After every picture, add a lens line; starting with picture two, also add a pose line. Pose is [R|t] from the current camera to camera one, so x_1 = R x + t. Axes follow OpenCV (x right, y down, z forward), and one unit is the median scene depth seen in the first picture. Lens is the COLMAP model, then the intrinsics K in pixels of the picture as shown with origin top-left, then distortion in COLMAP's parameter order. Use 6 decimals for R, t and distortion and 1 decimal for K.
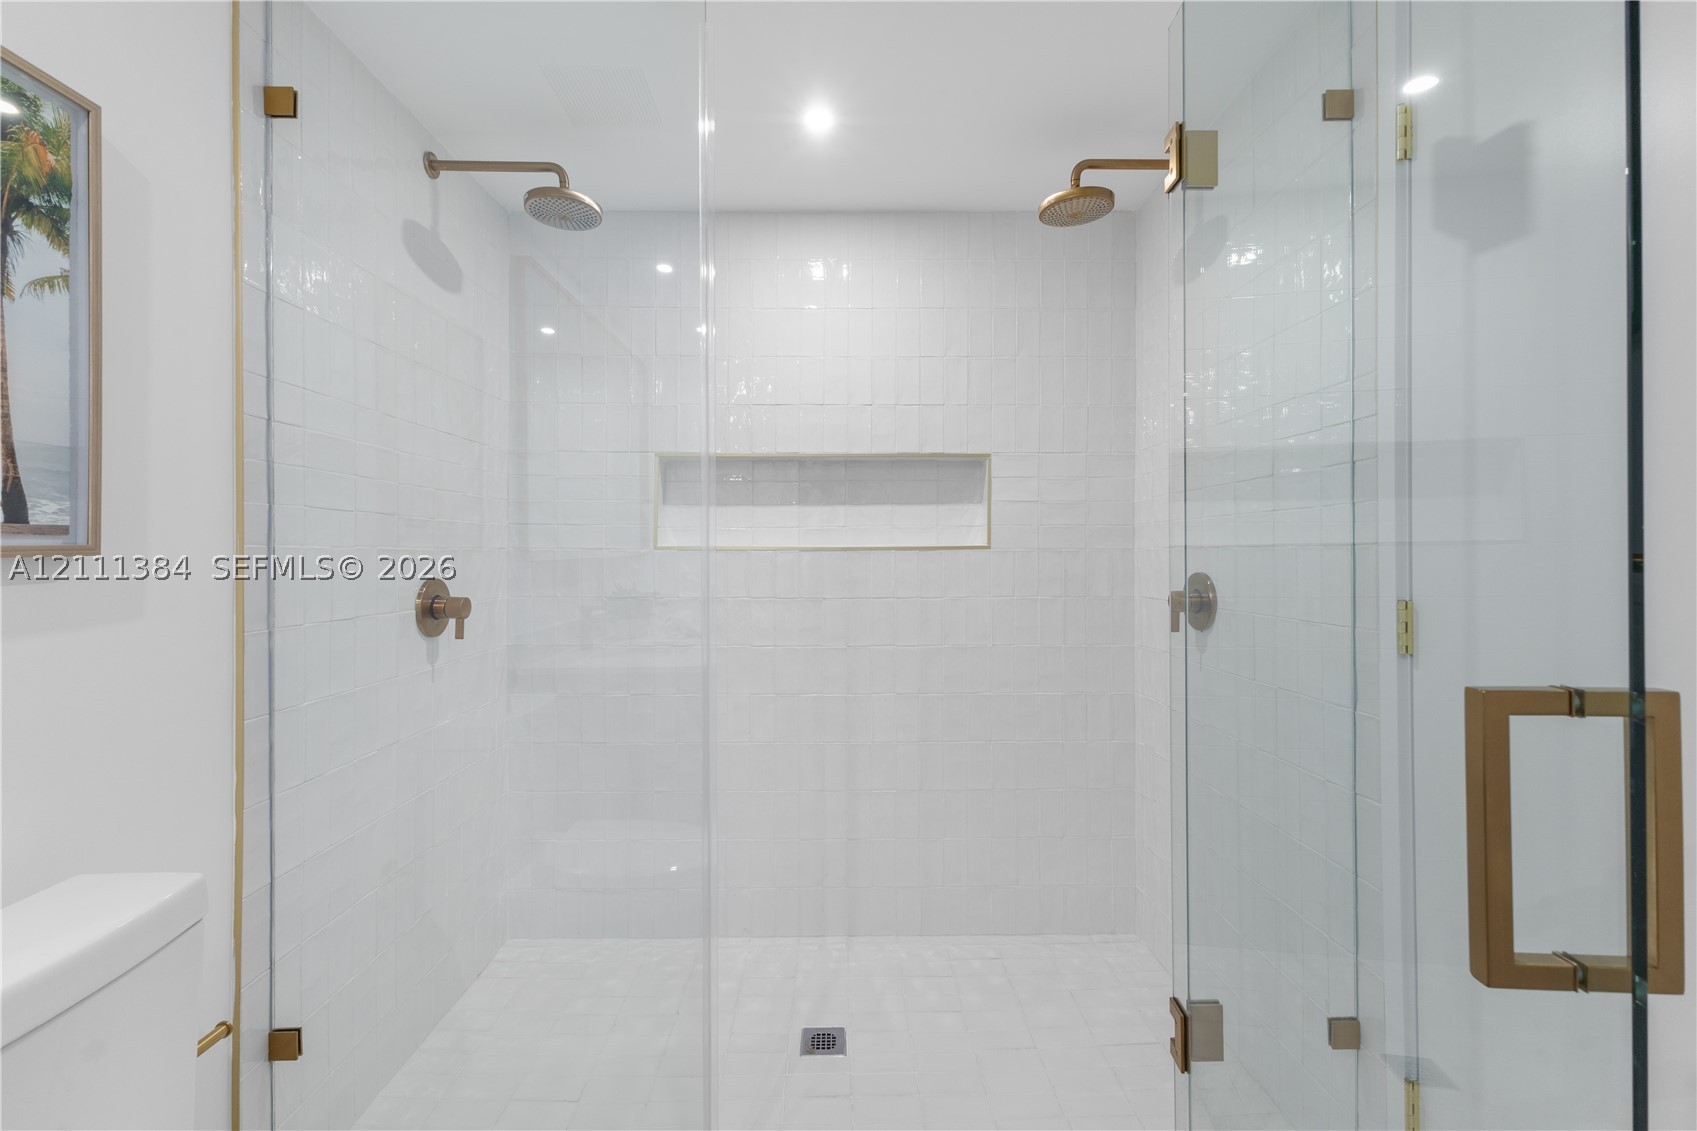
lens RADIAL K [[749.3, 0, 841.3], [0, 749.3, 553.2], [0, 0, 1]] dist [-0.000368, 0.000070]
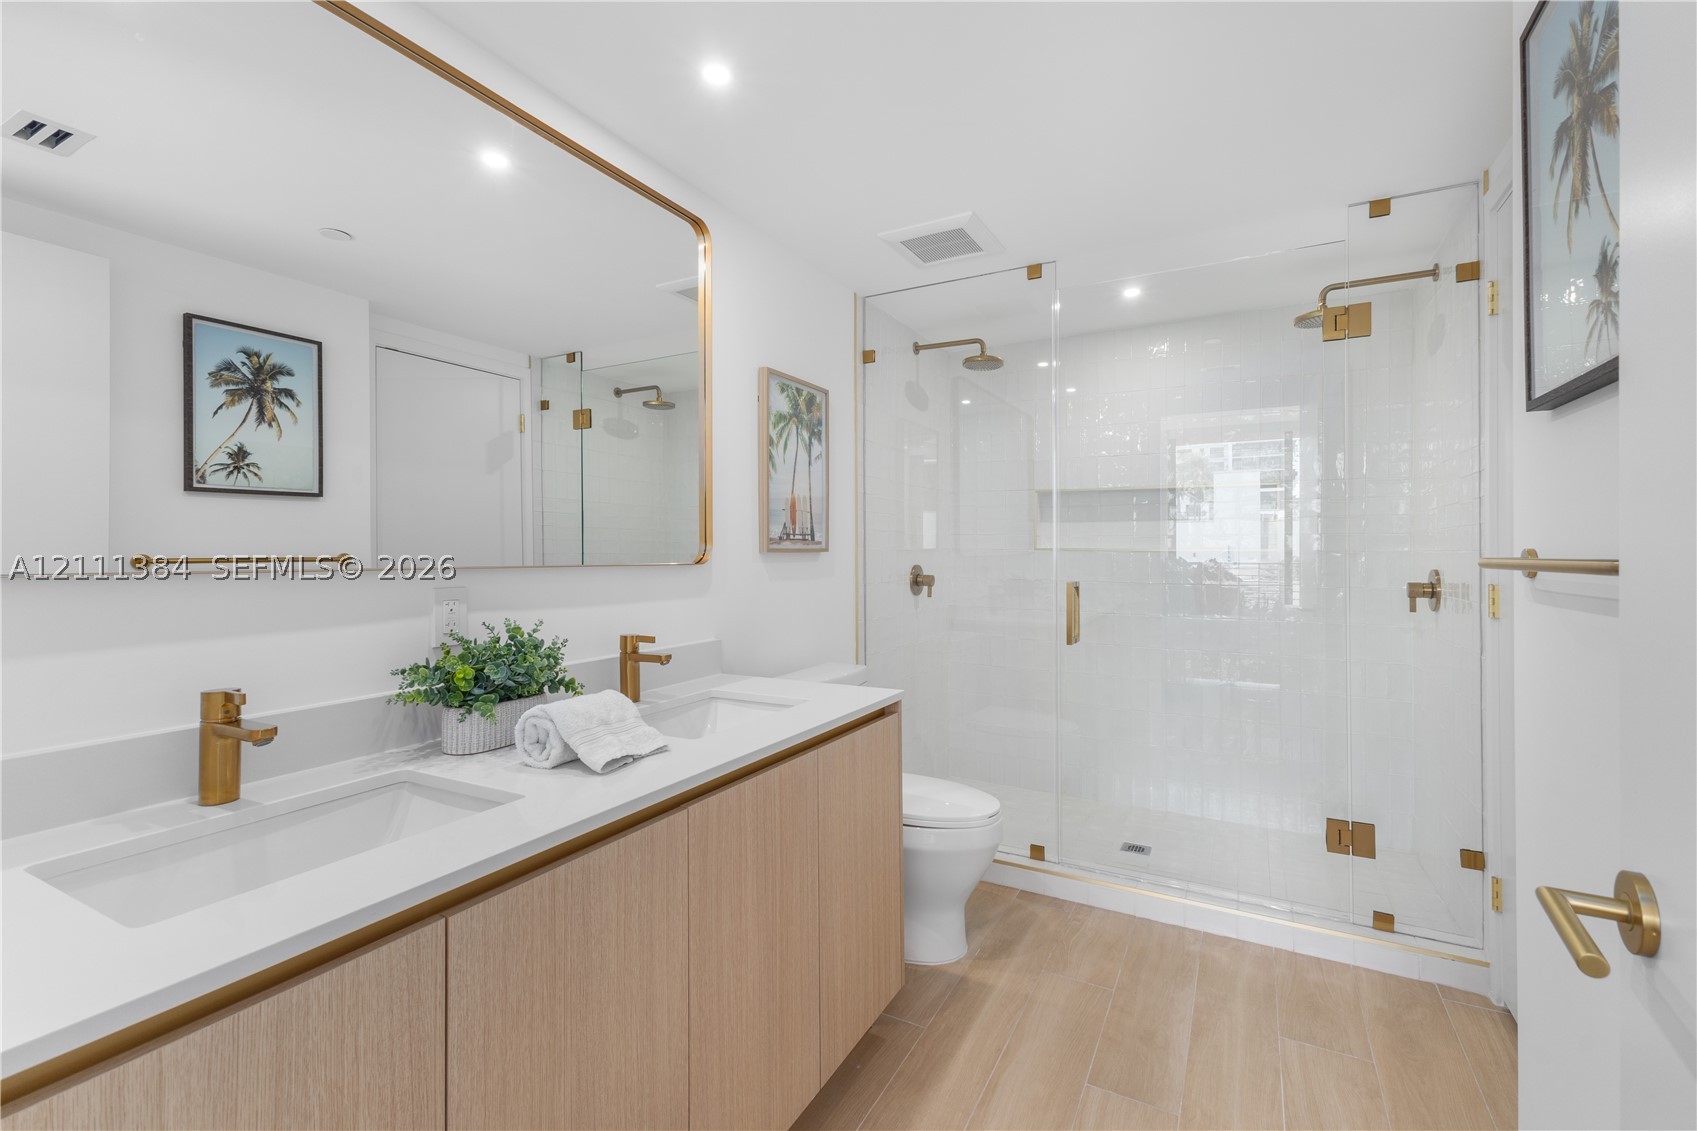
lens RADIAL K [[737.9, 0, 838.4], [0, 737.9, 553.0], [0, 0, 1]] dist [0.016139, -0.004551]
pose [[0.867857, 0.000975, -0.496814, 0.219208], [-0.000661, 0.999999, 0.000807, 0.002372], [0.496814, -0.000372, 0.867857, -0.741436]]
